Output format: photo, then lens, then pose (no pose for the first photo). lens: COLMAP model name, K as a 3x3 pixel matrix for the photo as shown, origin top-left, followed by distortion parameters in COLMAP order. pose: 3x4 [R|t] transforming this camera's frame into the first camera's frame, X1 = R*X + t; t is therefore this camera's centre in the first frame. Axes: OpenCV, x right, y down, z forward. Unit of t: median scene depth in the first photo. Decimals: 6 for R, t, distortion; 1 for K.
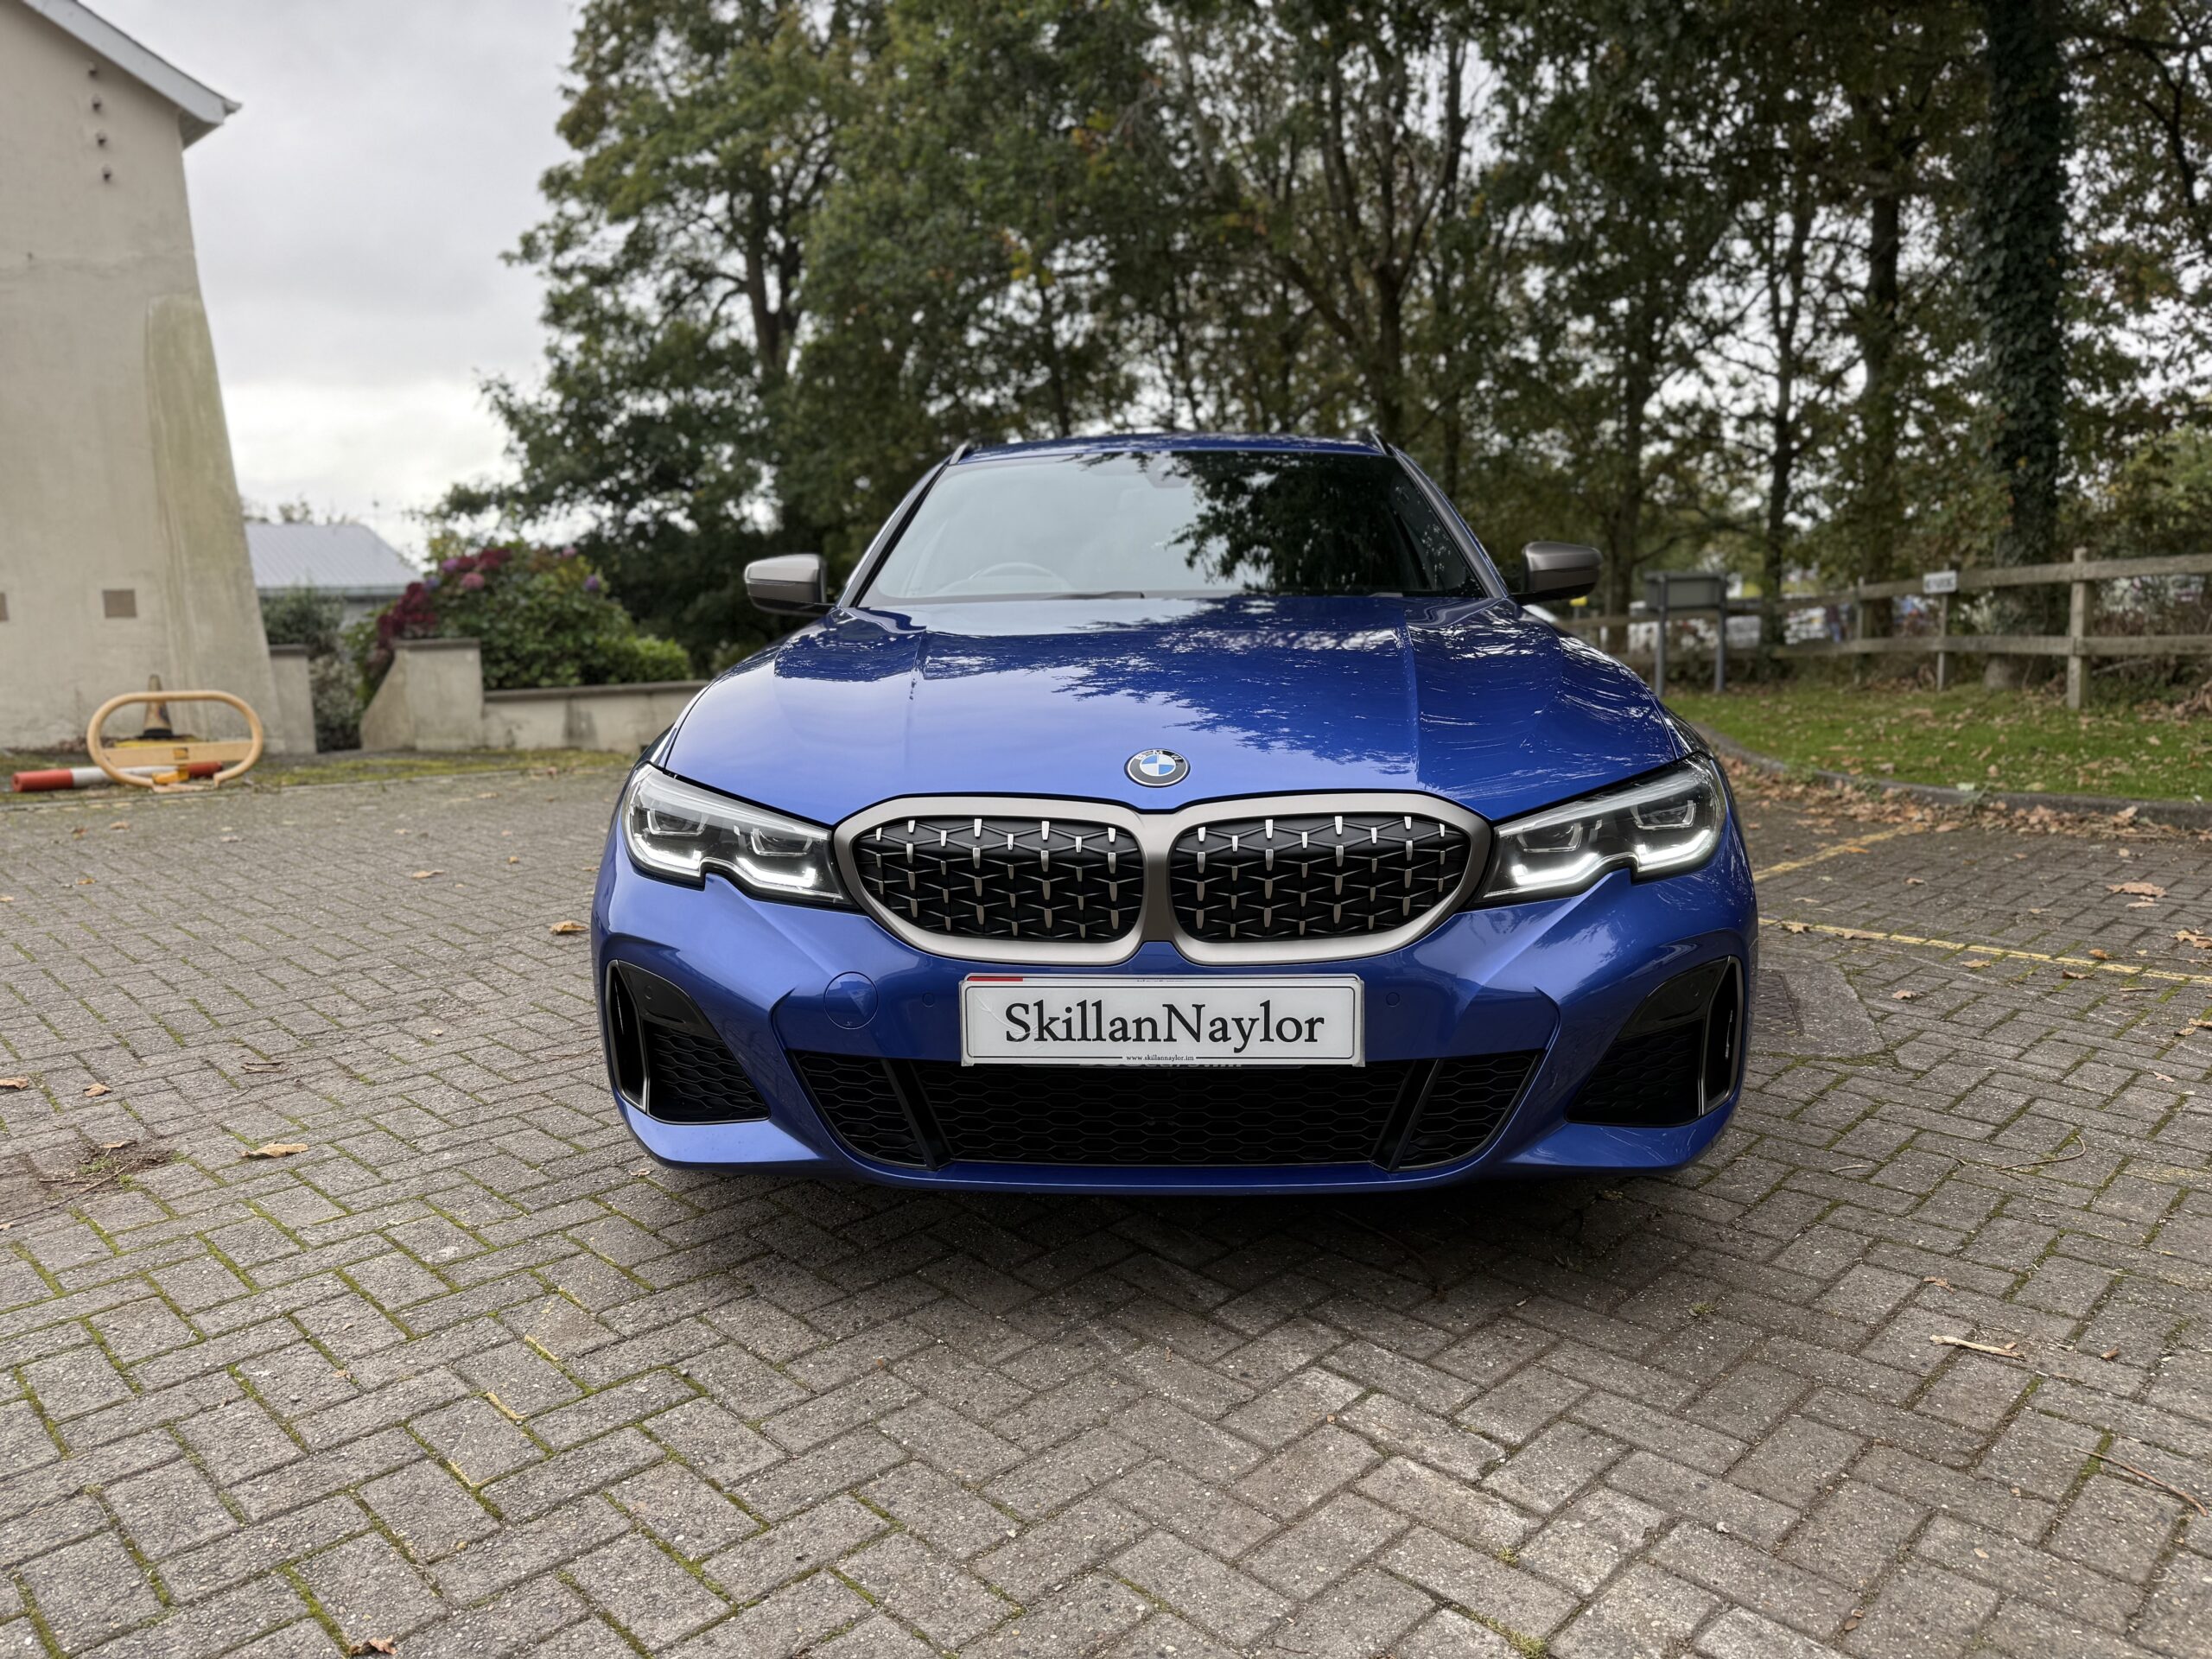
lens RADIAL K [[1531.0, 0, 1085.9], [0, 1531.0, 819.0], [0, 0, 1]] dist [0.032515, -0.045214]
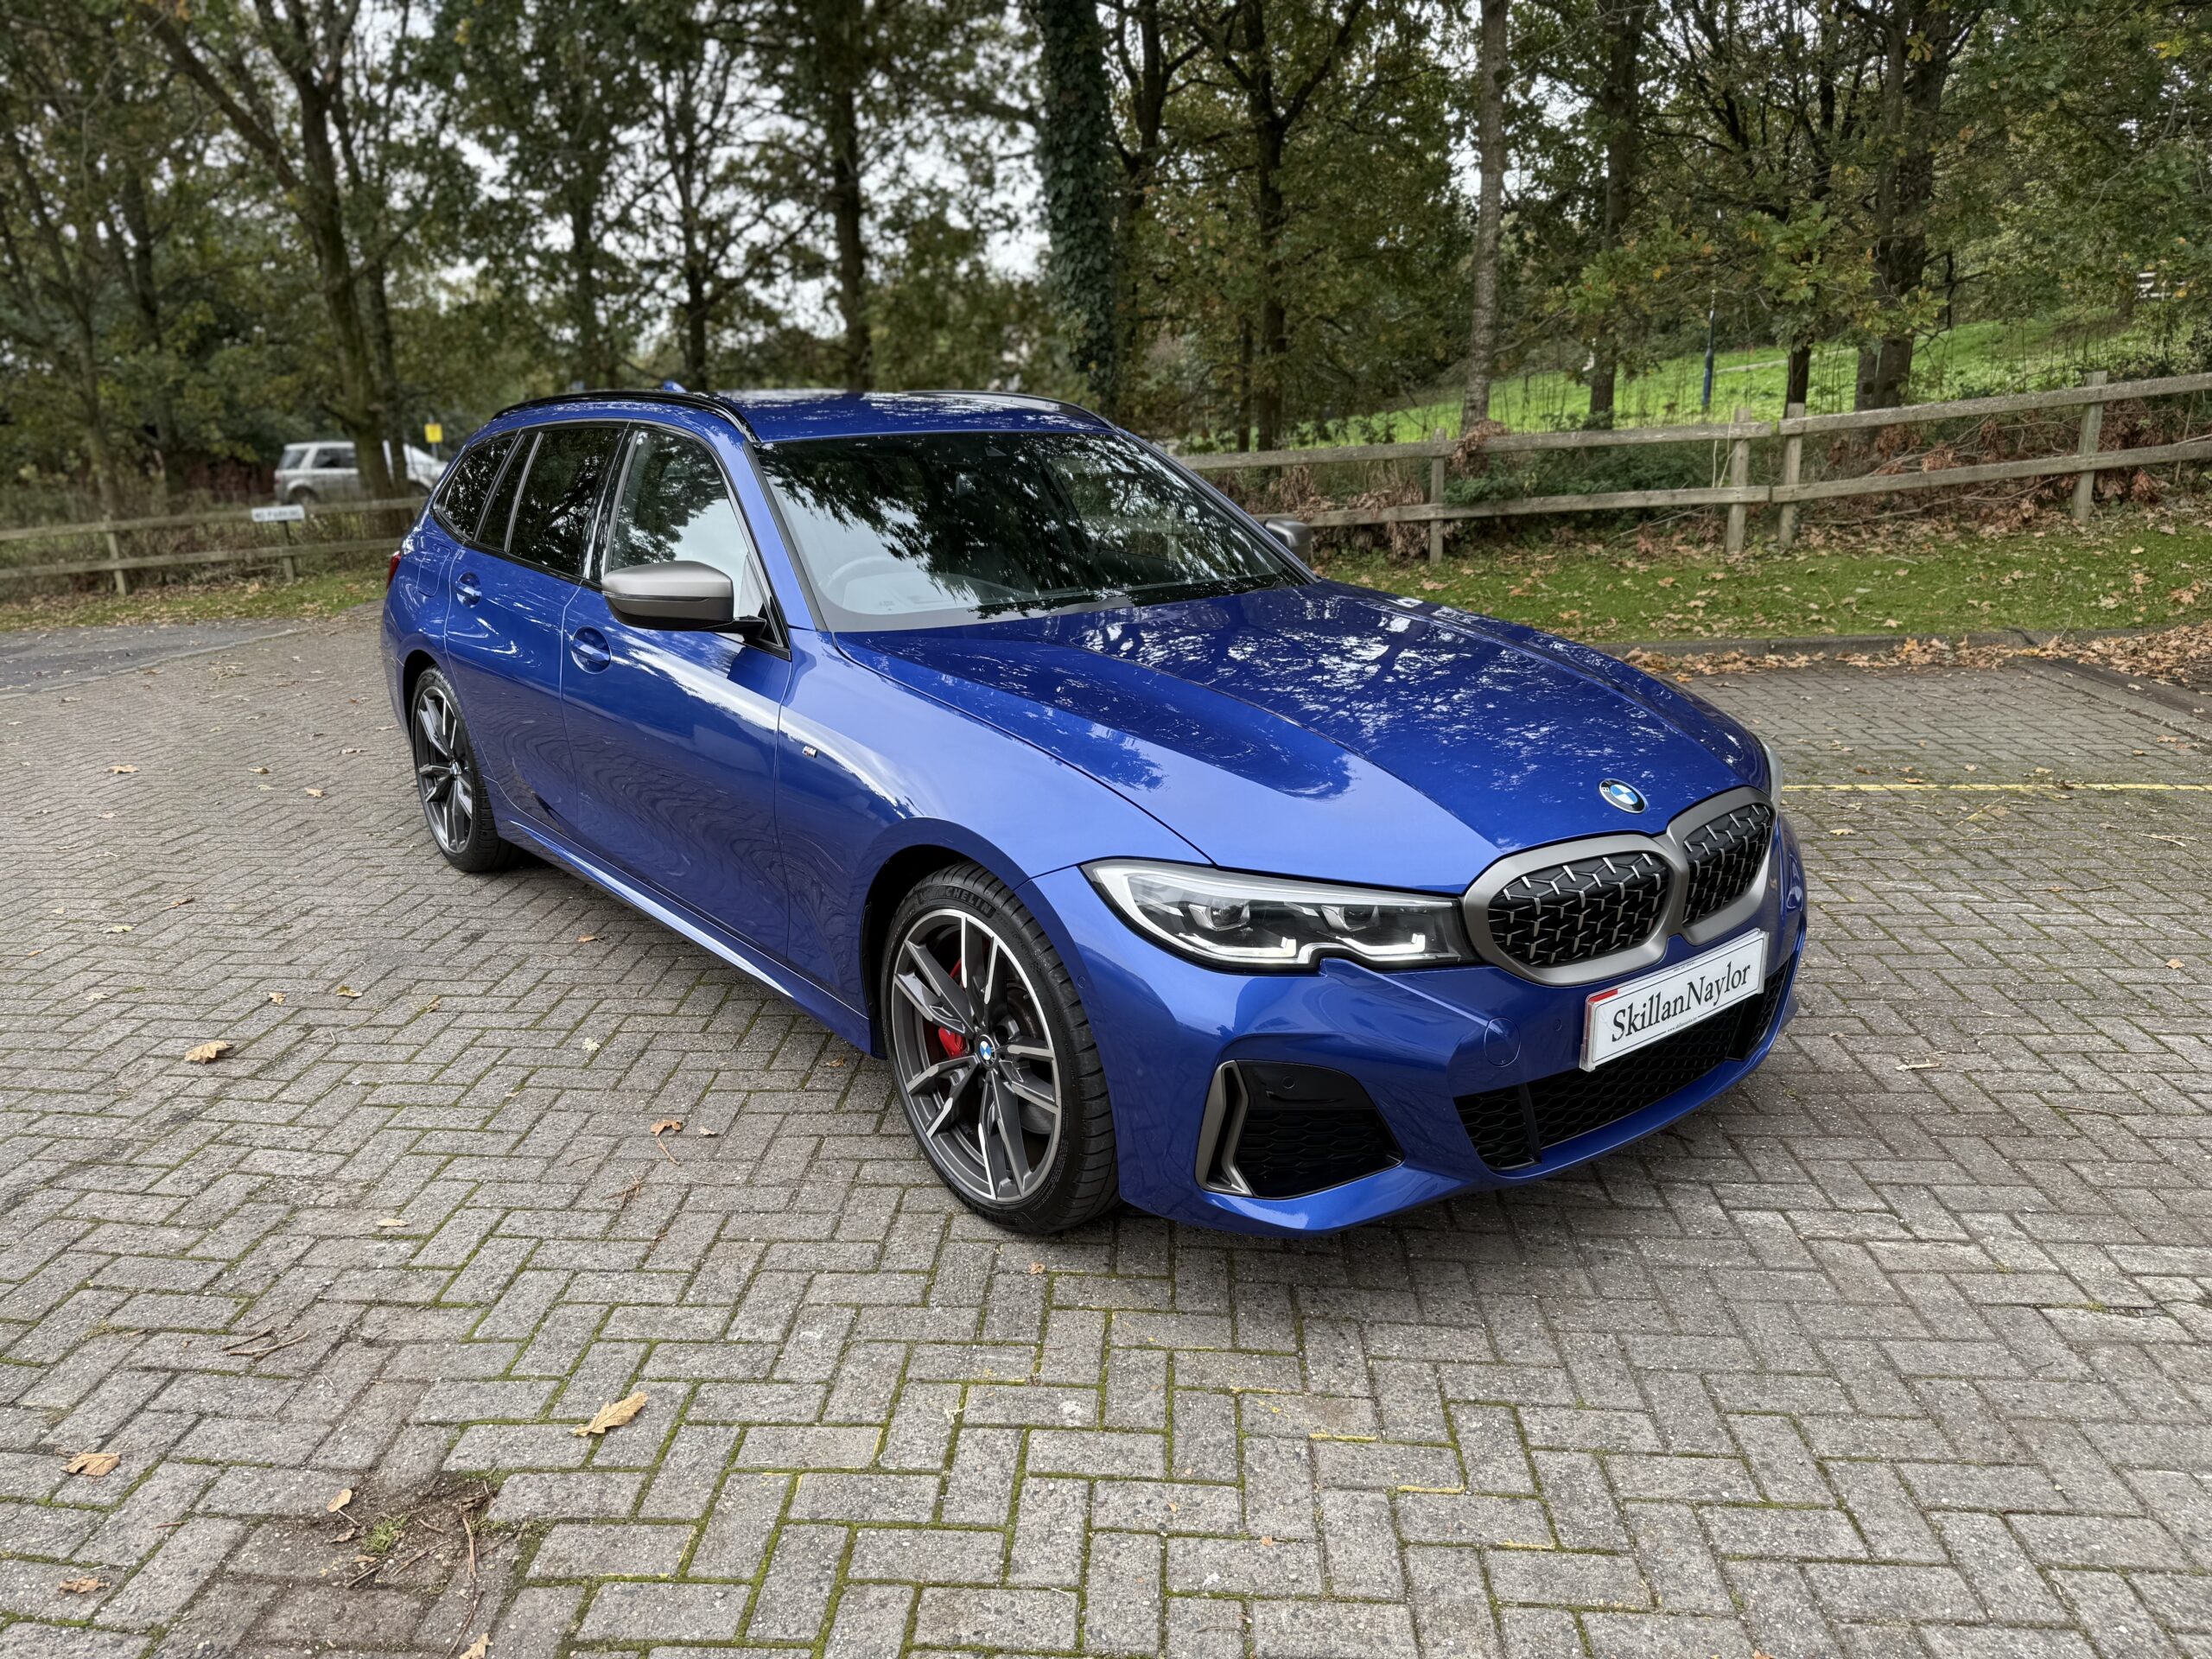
lens RADIAL K [[1533.9, 0, 1074.6], [0, 1533.9, 835.6], [0, 0, 1]] dist [0.096535, -0.149279]
pose [[0.750970, -0.175127, 0.636690, -1.138710], [0.101129, 0.983318, 0.151189, -0.247049], [-0.652547, -0.049150, 0.756153, 0.354735]]
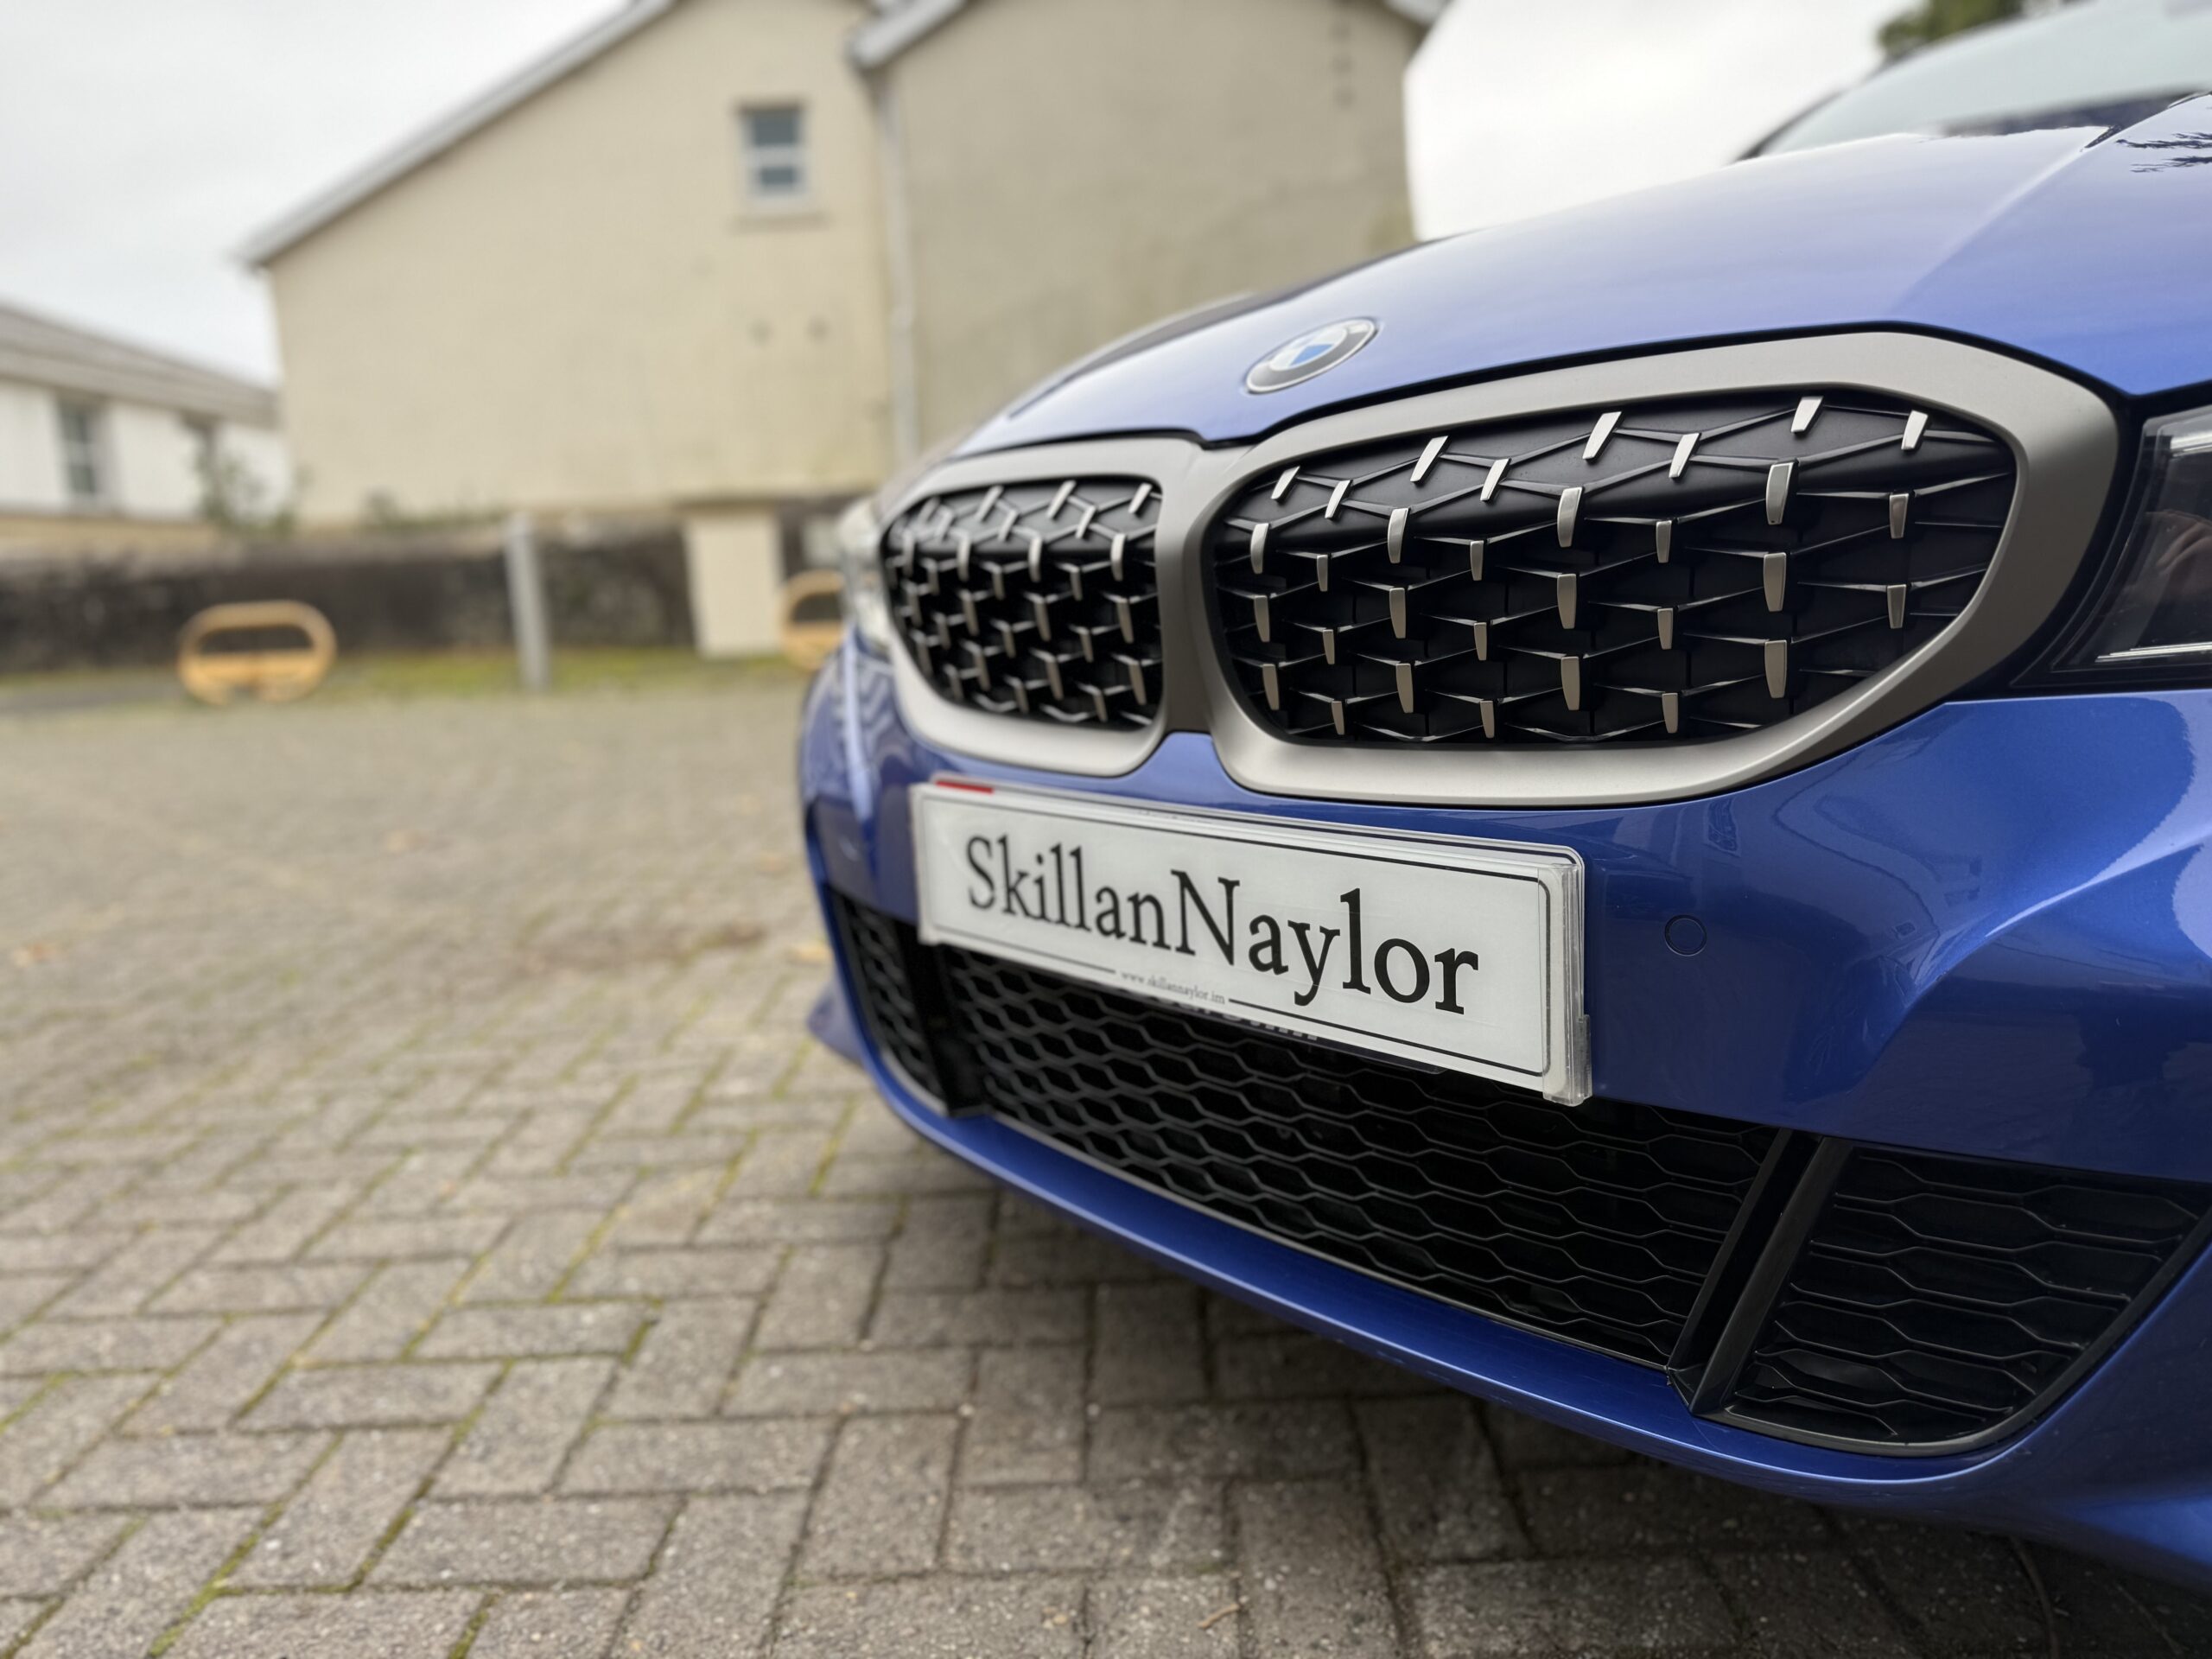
lens RADIAL K [[1531.0, 0, 1085.9], [0, 1531.0, 819.0], [0, 0, 1]] dist [0.032515, -0.045214]
pose [[0.694818, 0.094395, -0.712964, 0.350346], [-0.055510, 0.995431, 0.077696, 0.072235], [0.717040, -0.014408, 0.696883, 0.664161]]
